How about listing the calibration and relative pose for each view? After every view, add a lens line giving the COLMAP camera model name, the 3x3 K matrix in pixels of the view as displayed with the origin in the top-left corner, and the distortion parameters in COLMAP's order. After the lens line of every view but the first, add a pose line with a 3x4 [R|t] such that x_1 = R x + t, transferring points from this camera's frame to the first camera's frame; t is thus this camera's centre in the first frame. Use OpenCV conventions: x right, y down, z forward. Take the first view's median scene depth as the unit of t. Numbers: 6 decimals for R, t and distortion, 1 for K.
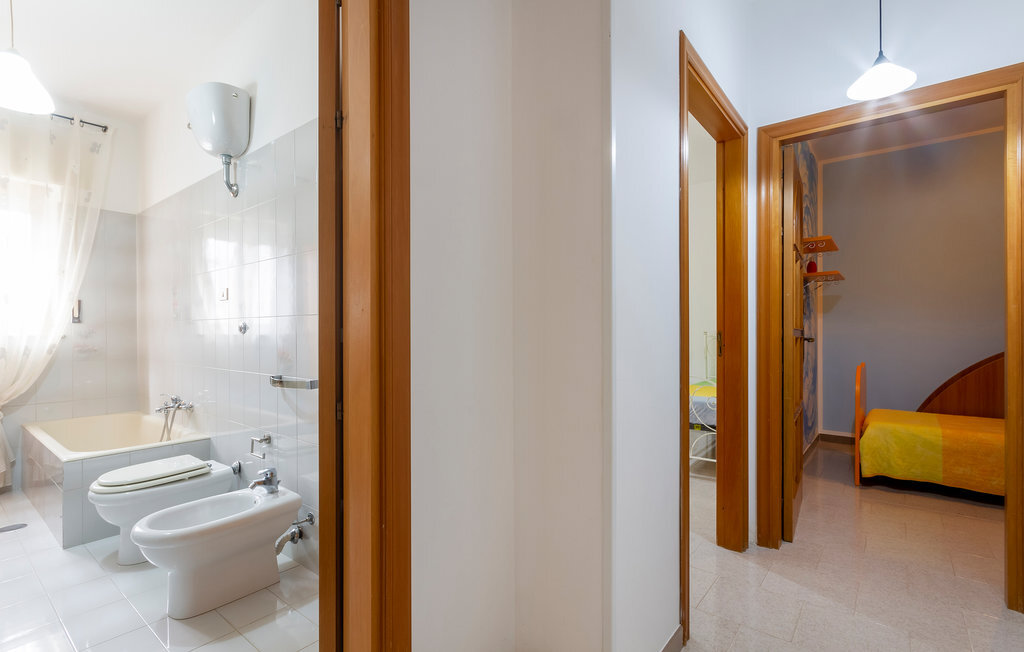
lens RADIAL K [[483.9, 0, 508.7], [0, 483.9, 331.3], [0, 0, 1]] dist [0.011201, 0.000382]
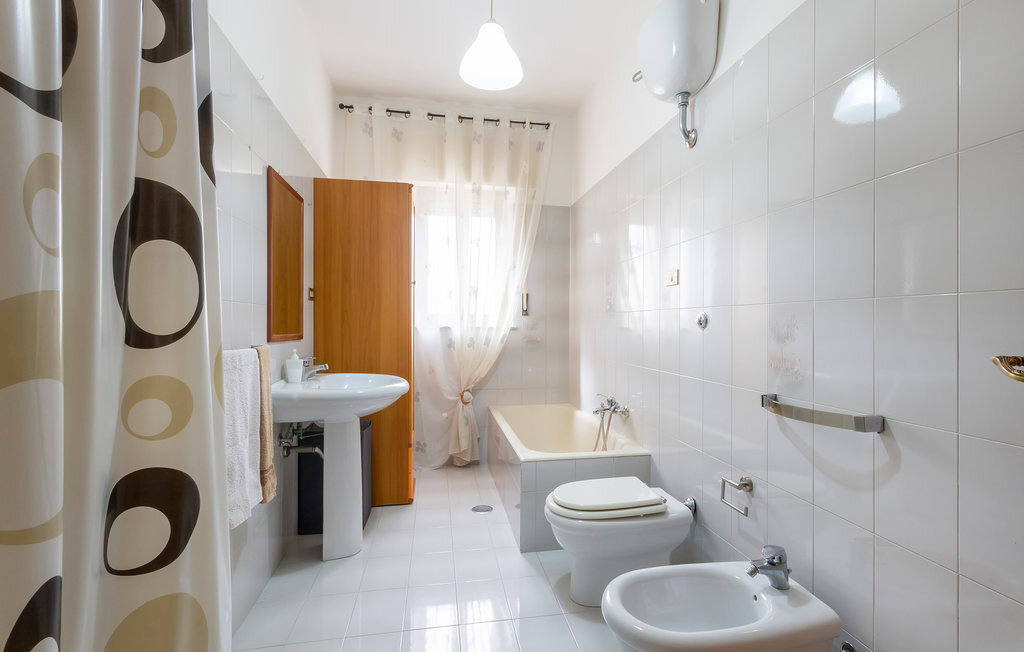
lens RADIAL K [[478.5, 0, 517.5], [0, 478.5, 333.2], [0, 0, 1]] dist [0.001449, 0.000146]
pose [[0.758815, 0.022352, -0.650923, -0.253498], [-0.011958, 0.999721, 0.020388, 0.000523], [0.651197, -0.007687, 0.758870, 0.233346]]
